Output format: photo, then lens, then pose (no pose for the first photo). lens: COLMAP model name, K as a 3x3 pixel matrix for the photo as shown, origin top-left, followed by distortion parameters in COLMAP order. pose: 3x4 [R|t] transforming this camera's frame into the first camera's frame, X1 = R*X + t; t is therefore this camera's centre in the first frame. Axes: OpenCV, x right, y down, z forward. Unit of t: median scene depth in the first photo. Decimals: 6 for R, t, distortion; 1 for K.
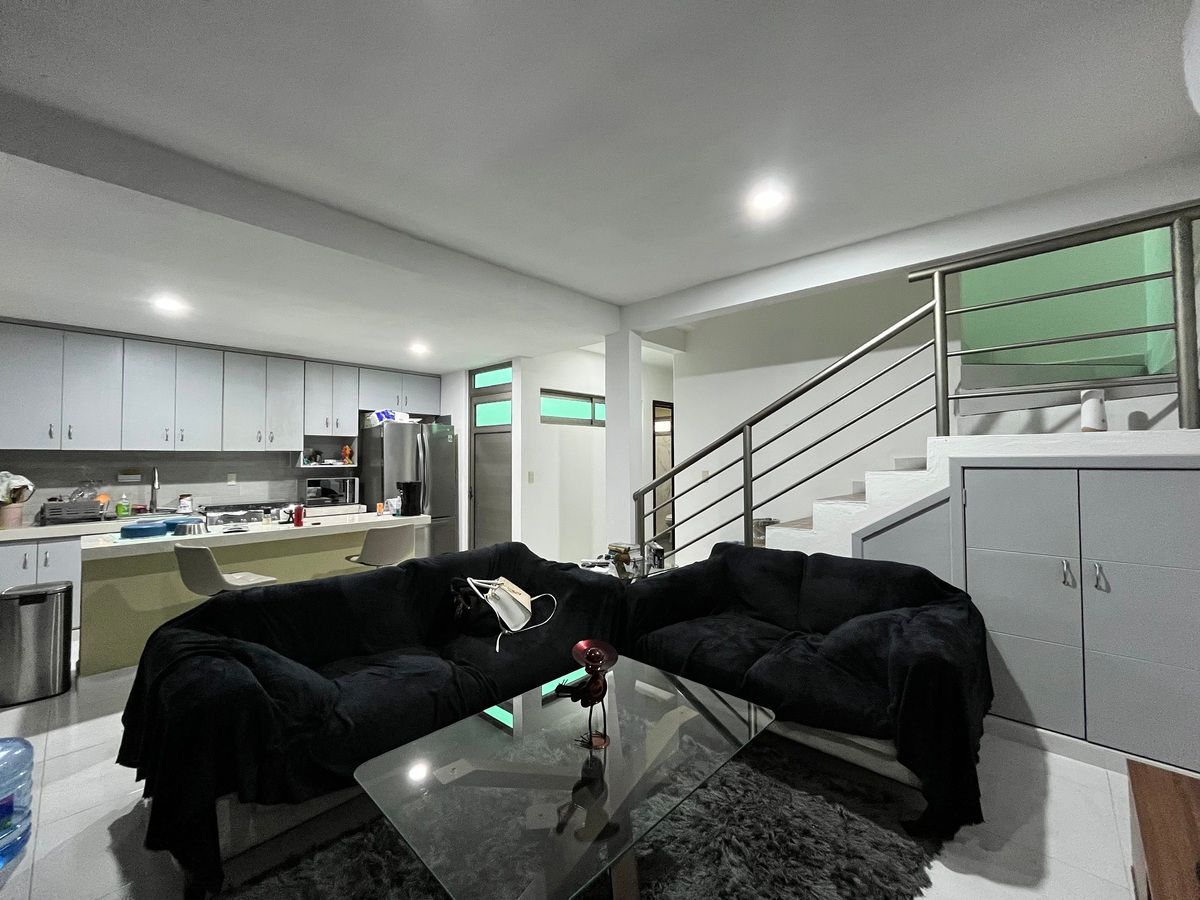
lens RADIAL K [[486.1, 0, 597.4], [0, 486.1, 443.4], [0, 0, 1]] dist [0.001553, 0.000266]
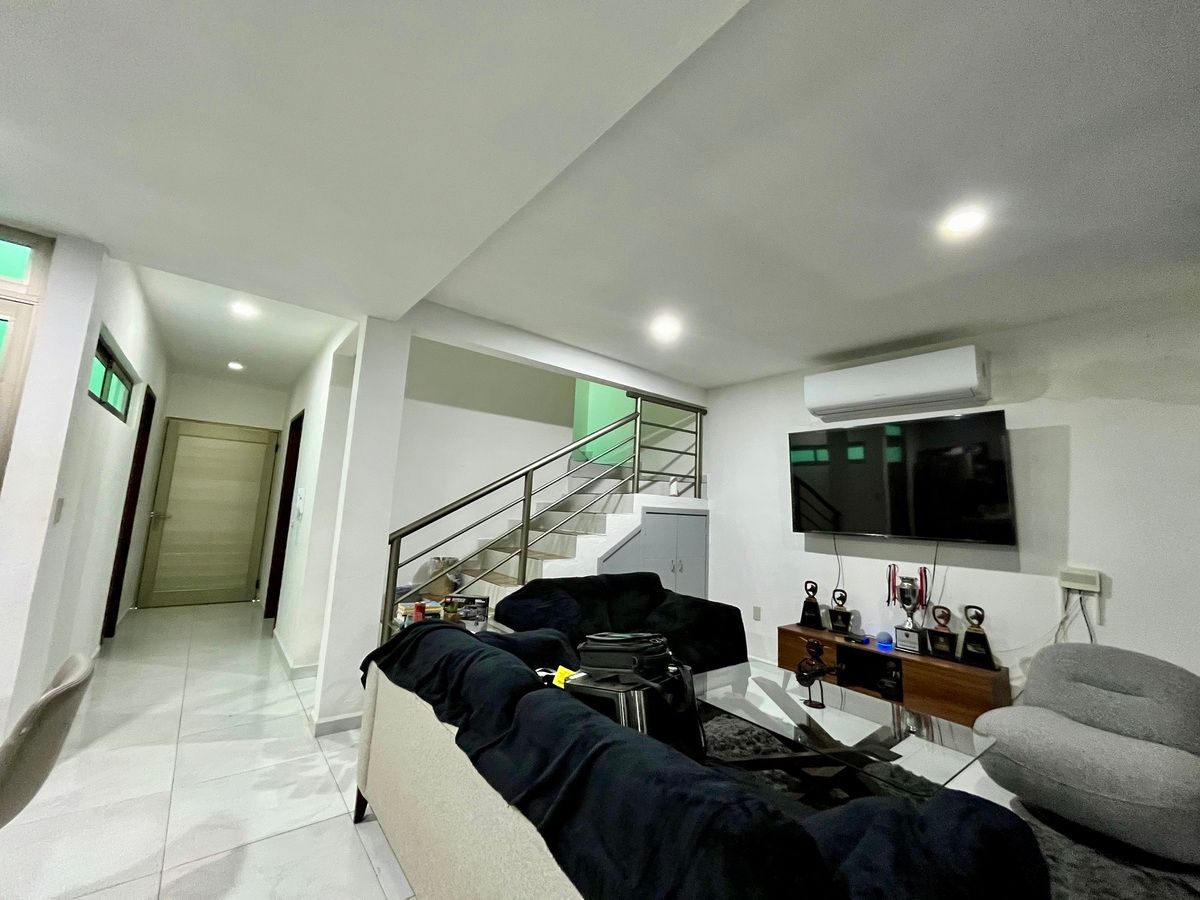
lens RADIAL K [[486.1, 0, 597.4], [0, 486.1, 443.4], [0, 0, 1]] dist [0.001553, 0.000266]
pose [[0.139226, 0.146706, 0.979333, -0.538315], [-0.080415, 0.987374, -0.136478, 0.030440], [-0.986990, -0.059751, 0.149266, 0.481438]]
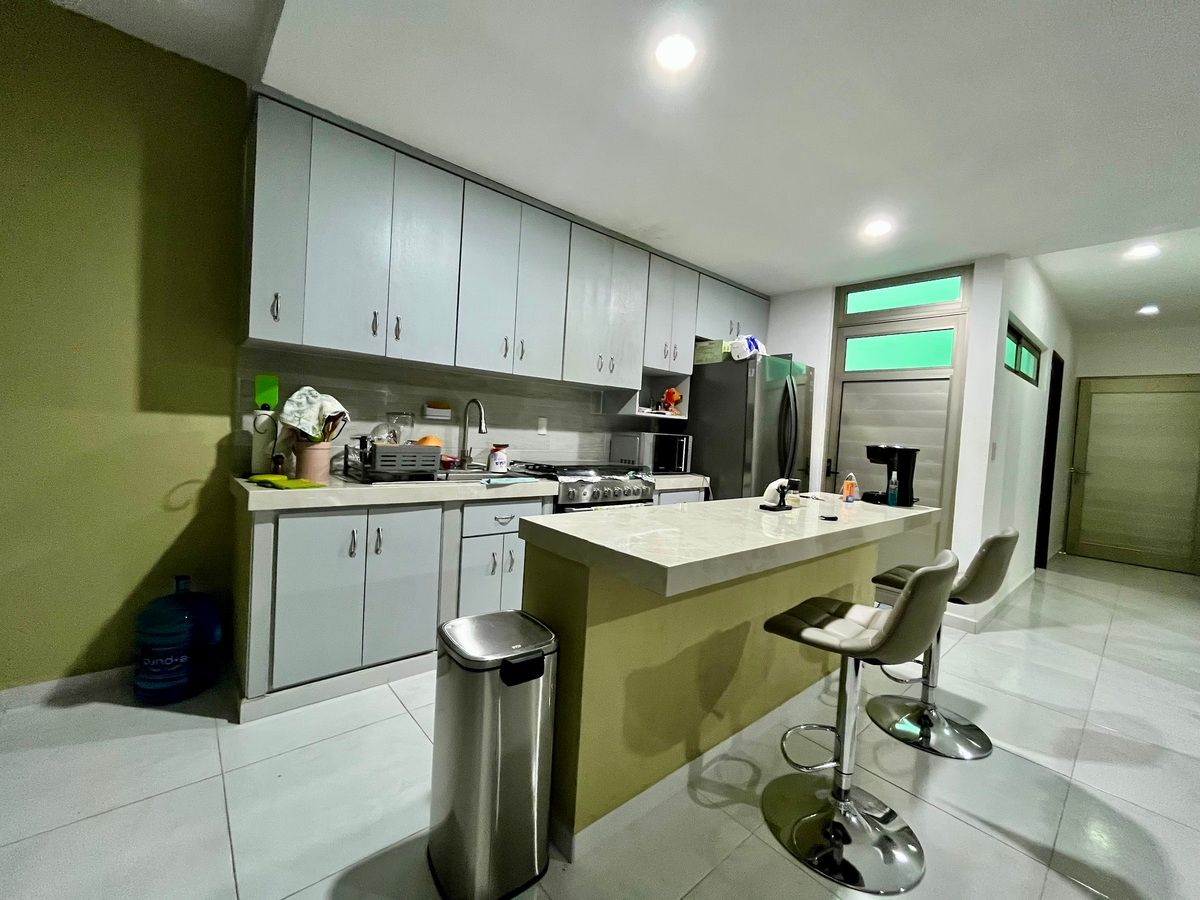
lens RADIAL K [[486.1, 0, 597.4], [0, 486.1, 443.4], [0, 0, 1]] dist [0.001553, 0.000266]
pose [[0.993826, 0.064088, -0.090565, -0.623042], [-0.058771, 0.996455, 0.060200, 0.053535], [0.094102, -0.054506, 0.994069, 0.342358]]
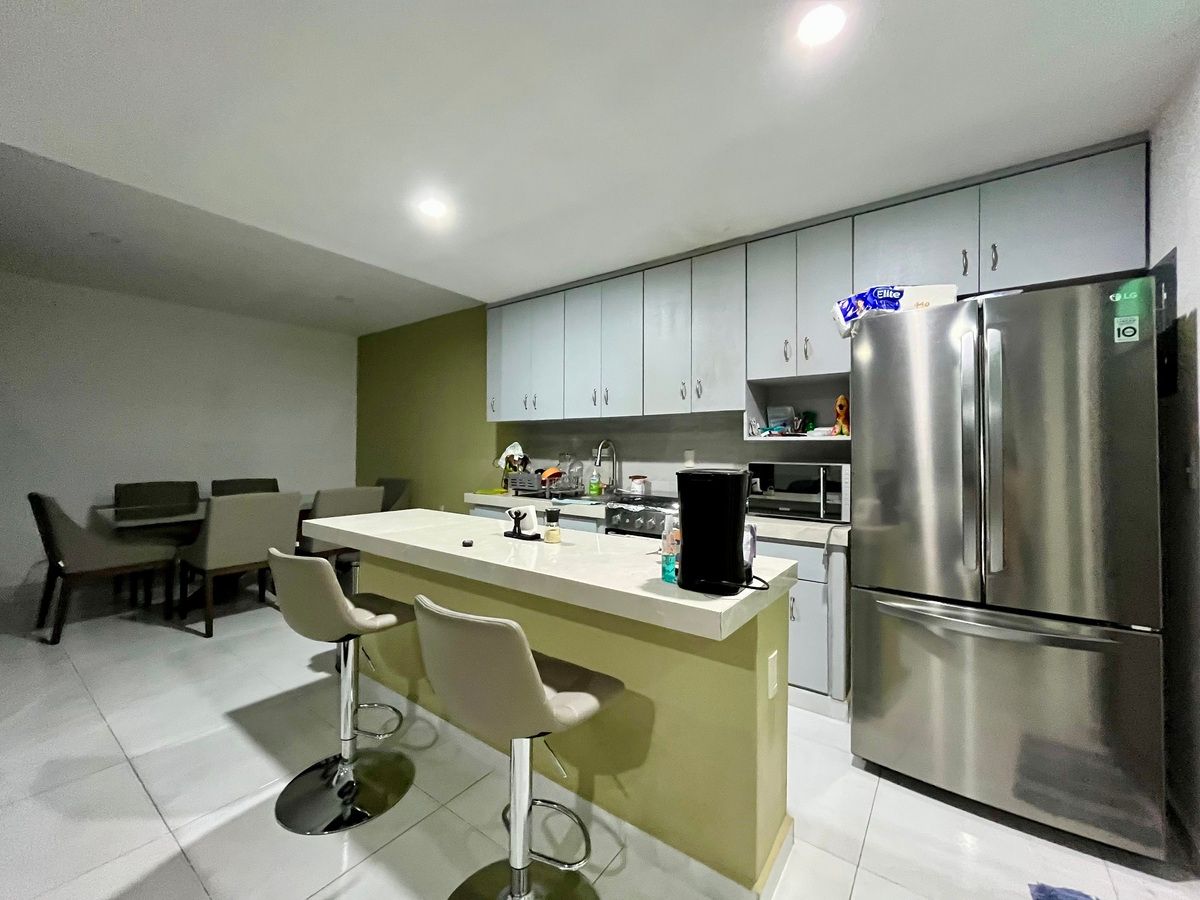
lens RADIAL K [[486.1, 0, 597.4], [0, 486.1, 443.4], [0, 0, 1]] dist [0.001553, 0.000266]
pose [[0.124910, -0.010963, -0.992108, -0.091732], [0.017502, 0.999808, -0.008844, 0.056669], [0.992014, -0.016259, 0.125078, 0.799259]]
